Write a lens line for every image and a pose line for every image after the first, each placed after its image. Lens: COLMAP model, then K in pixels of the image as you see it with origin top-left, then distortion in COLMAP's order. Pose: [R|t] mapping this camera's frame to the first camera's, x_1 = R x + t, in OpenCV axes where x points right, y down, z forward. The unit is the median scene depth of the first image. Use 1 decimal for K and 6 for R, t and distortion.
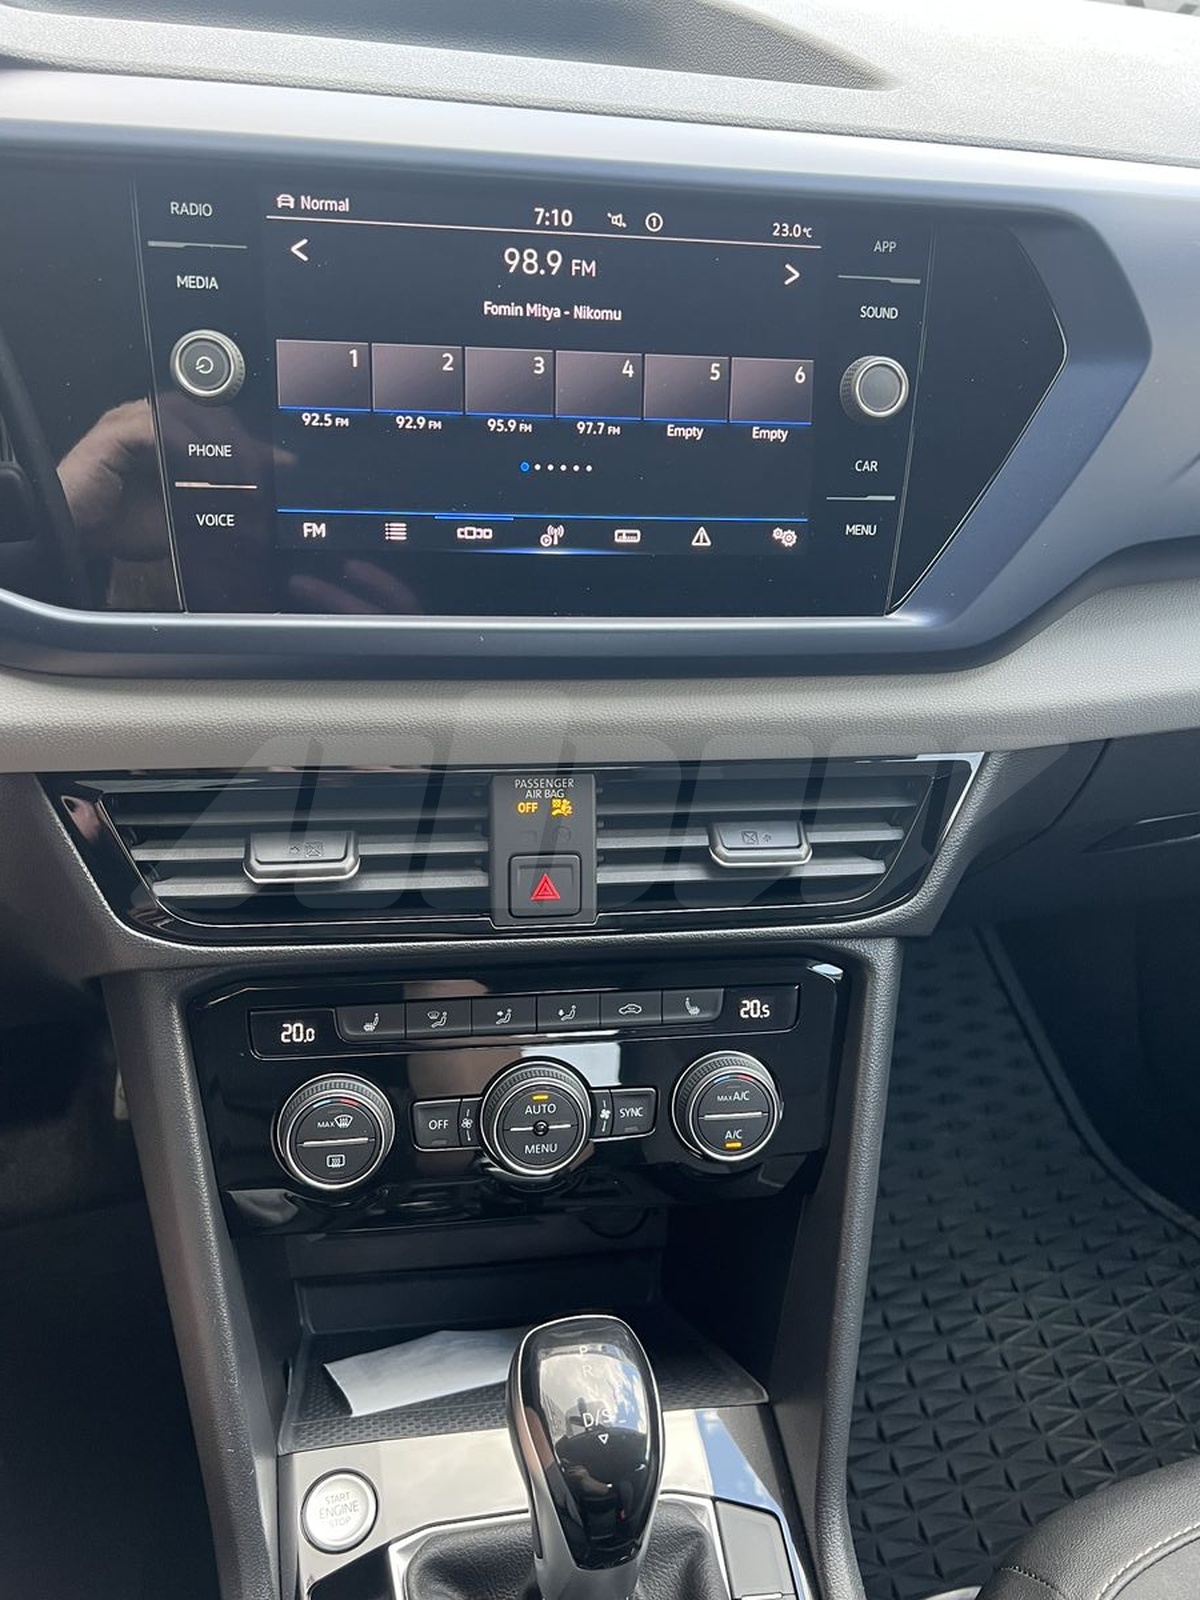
lens RADIAL K [[1274.4, 0, 600.3], [0, 1274.4, 831.0], [0, 0, 1]] dist [0.034391, -0.033389]
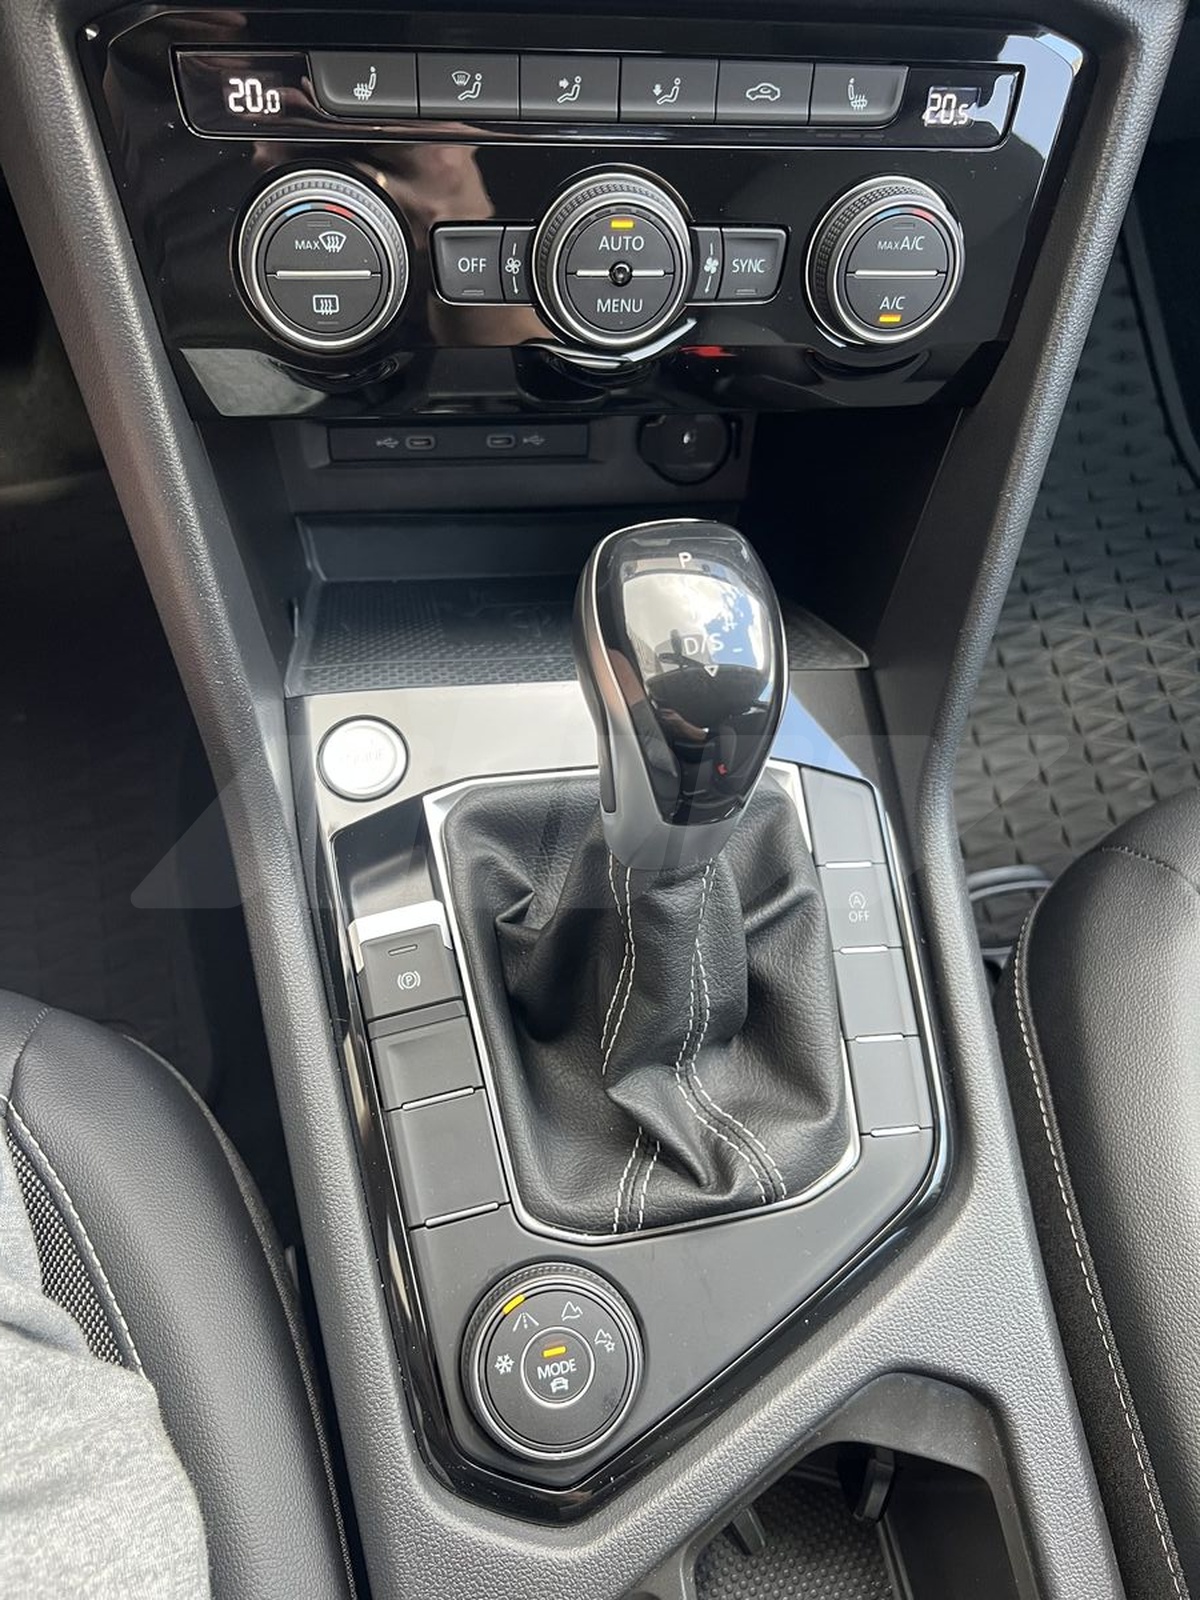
lens RADIAL K [[1195.2, 0, 604.7], [0, 1195.2, 798.8], [0, 0, 1]] dist [0.029184, -0.033934]
pose [[0.999216, 0.038854, 0.007647, -0.047506], [-0.037952, 0.884505, 0.464985, 0.176022], [0.011303, -0.464911, 0.885286, 0.284513]]
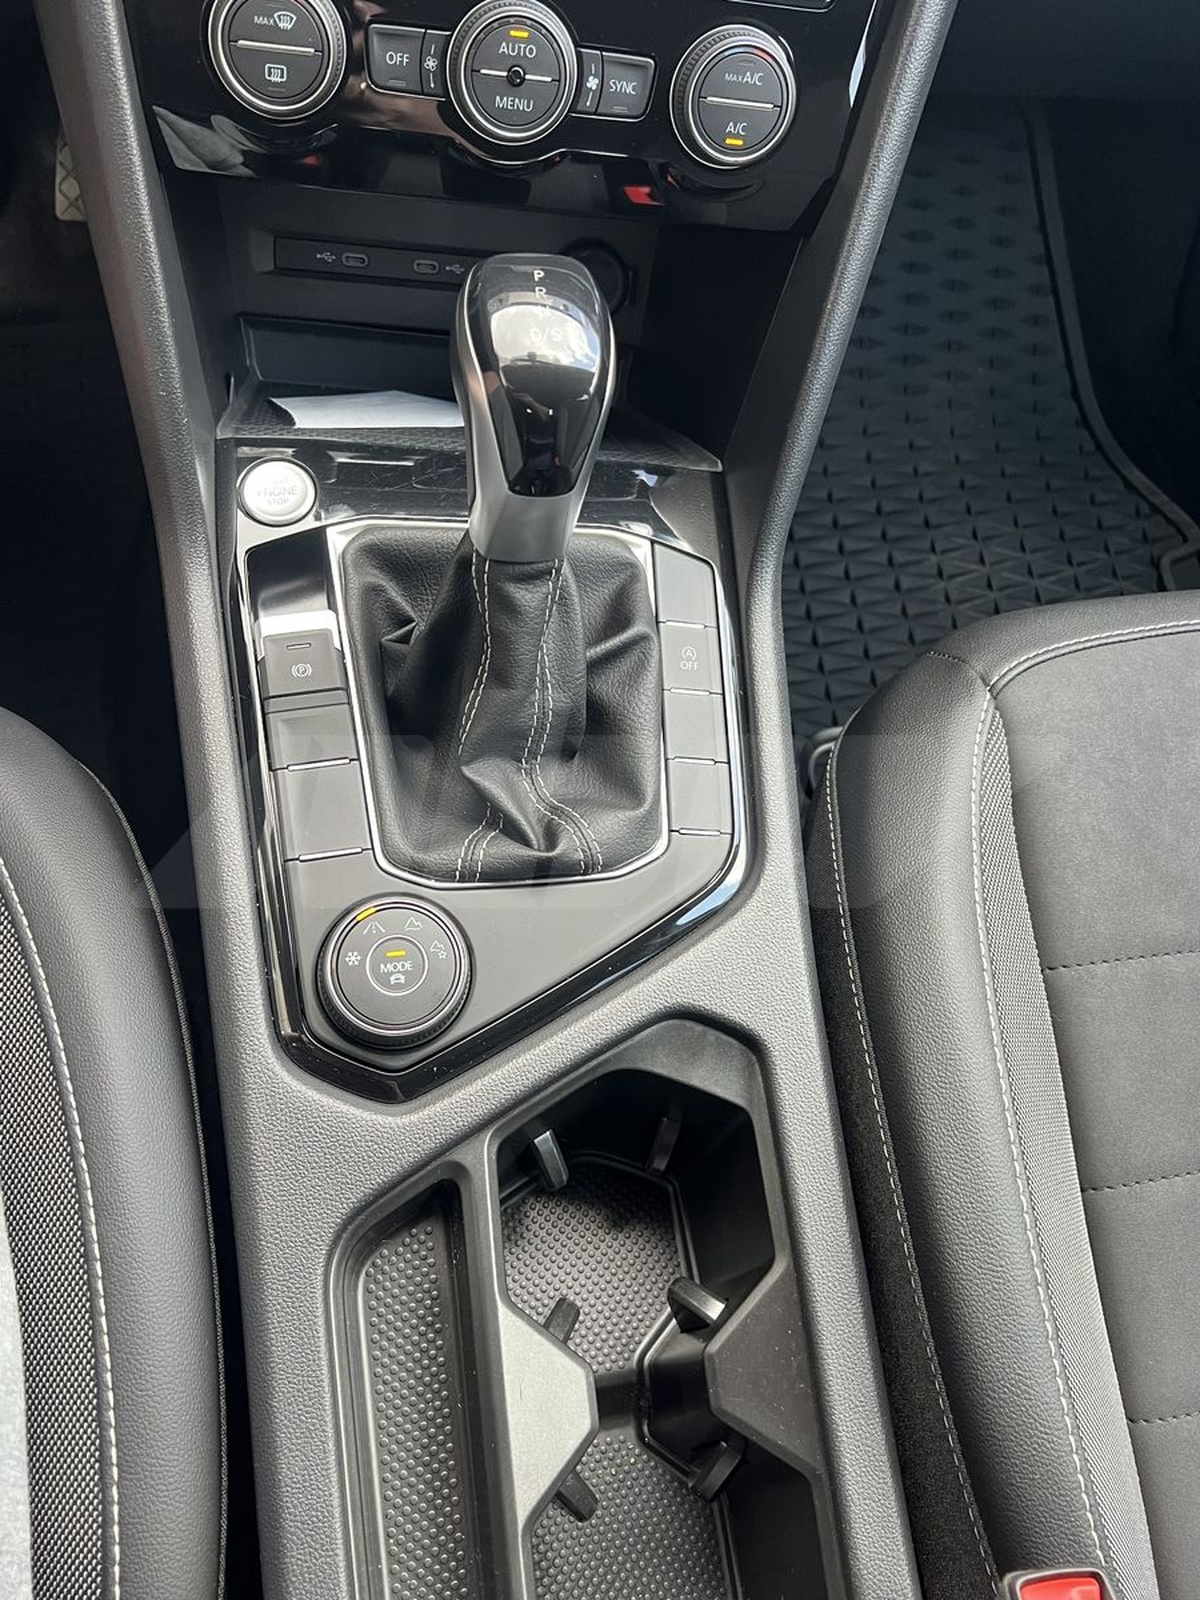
lens RADIAL K [[1274.4, 0, 597.1], [0, 1274.4, 807.1], [0, 0, 1]] dist [0.034391, -0.033389]
pose [[0.992262, 0.117385, 0.040462, 0.029001], [-0.123158, 0.889138, 0.440756, 0.272641], [0.015762, -0.442329, 0.896714, 0.009711]]
